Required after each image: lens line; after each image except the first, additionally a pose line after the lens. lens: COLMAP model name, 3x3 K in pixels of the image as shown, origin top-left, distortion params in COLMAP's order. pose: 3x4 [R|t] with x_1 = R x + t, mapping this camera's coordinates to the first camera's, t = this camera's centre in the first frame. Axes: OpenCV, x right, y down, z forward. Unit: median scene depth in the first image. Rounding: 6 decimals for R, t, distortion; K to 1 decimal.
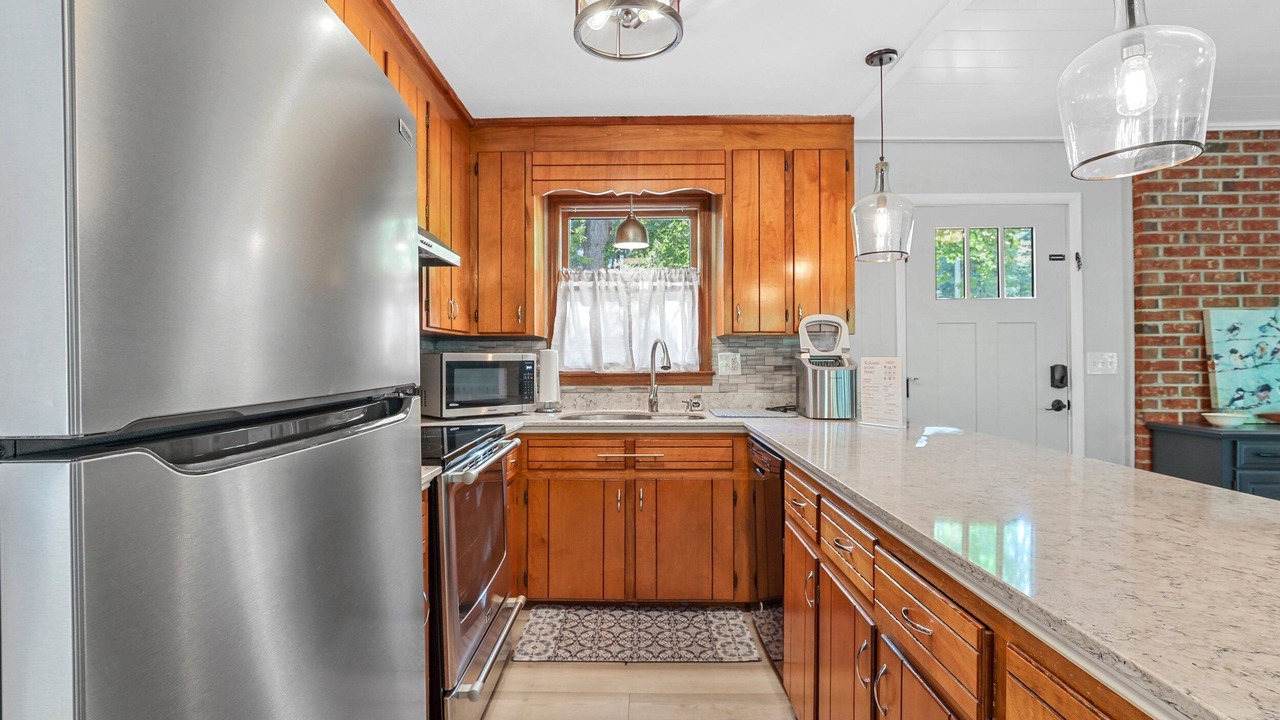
lens RADIAL K [[591.9, 0, 639.5], [0, 591.9, 356.7], [0, 0, 1]] dist [-0.003328, 0.000017]
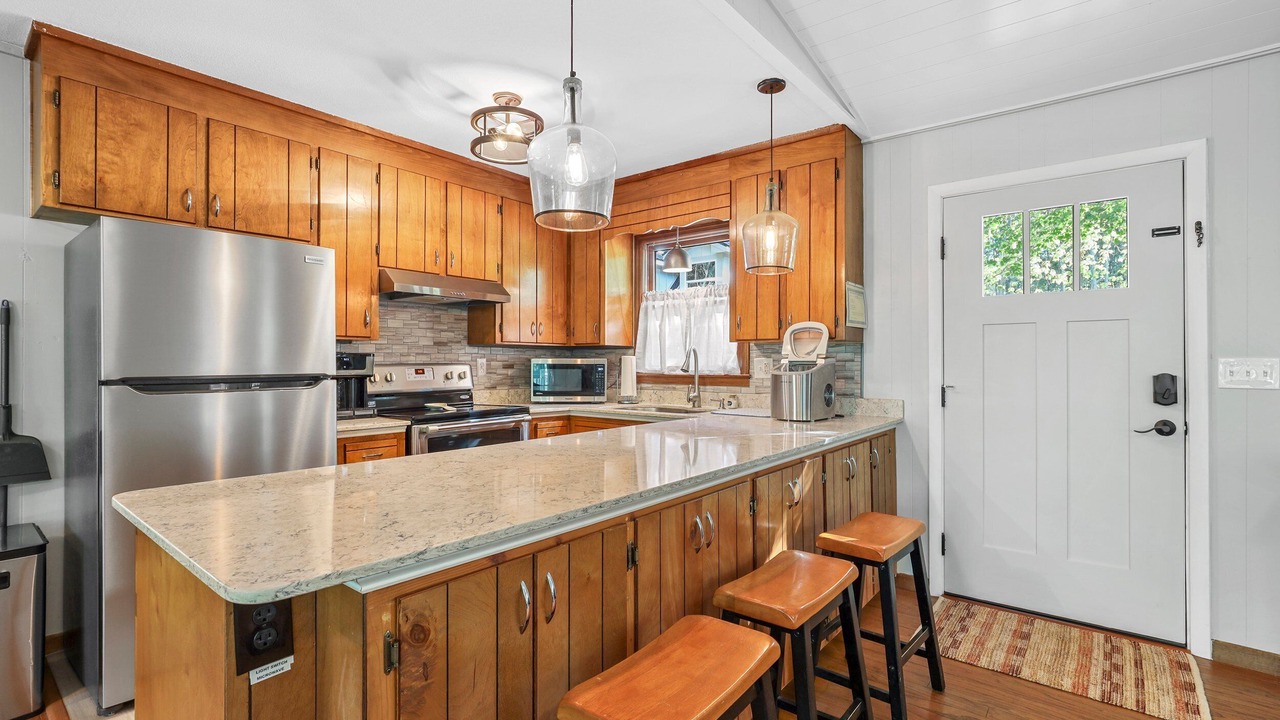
lens RADIAL K [[591.9, 0, 639.5], [0, 591.9, 356.7], [0, 0, 1]] dist [-0.003328, 0.000017]
pose [[0.785192, -0.001186, -0.619251, 0.676953], [-0.000799, 0.999995, -0.002928, -0.005864], [0.619252, 0.002794, 0.785187, -0.004215]]
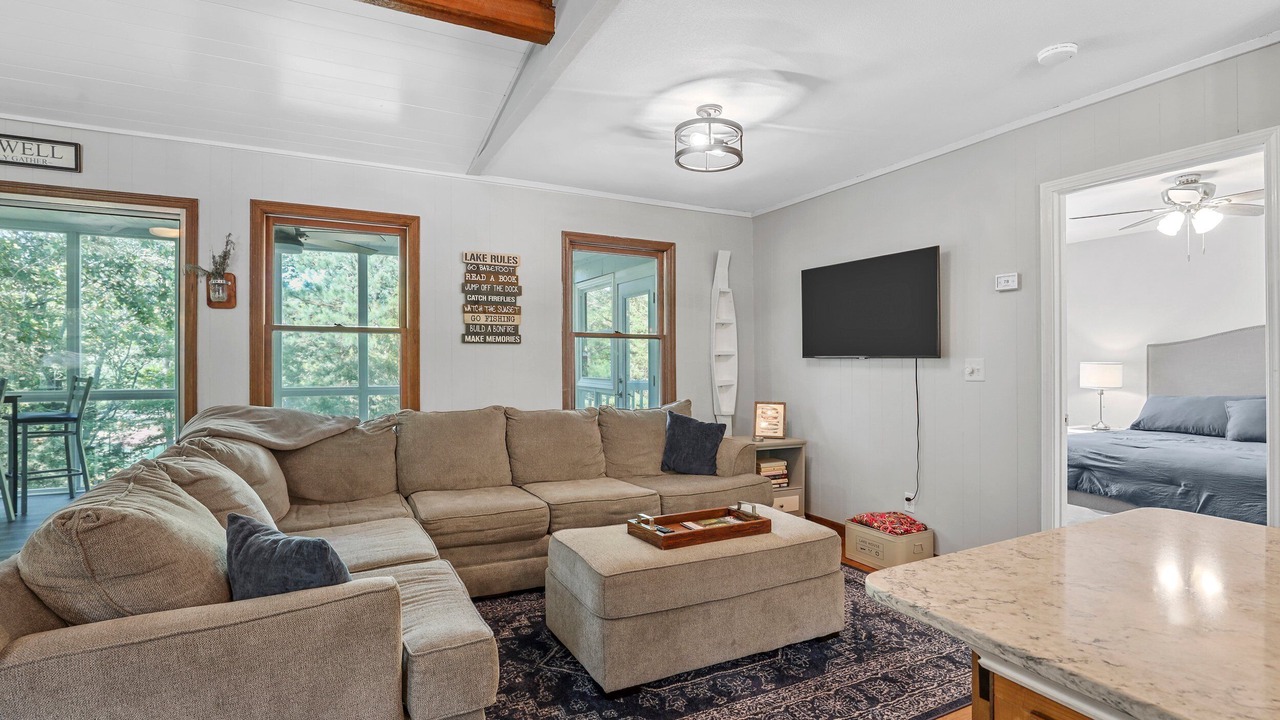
lens RADIAL K [[591.9, 0, 639.5], [0, 591.9, 356.7], [0, 0, 1]] dist [-0.003328, 0.000017]
pose [[-0.884352, -0.001855, -0.466816, 0.629175], [0.002387, 0.999961, -0.008494, -0.007766], [0.466814, -0.008626, -0.884313, 0.216919]]
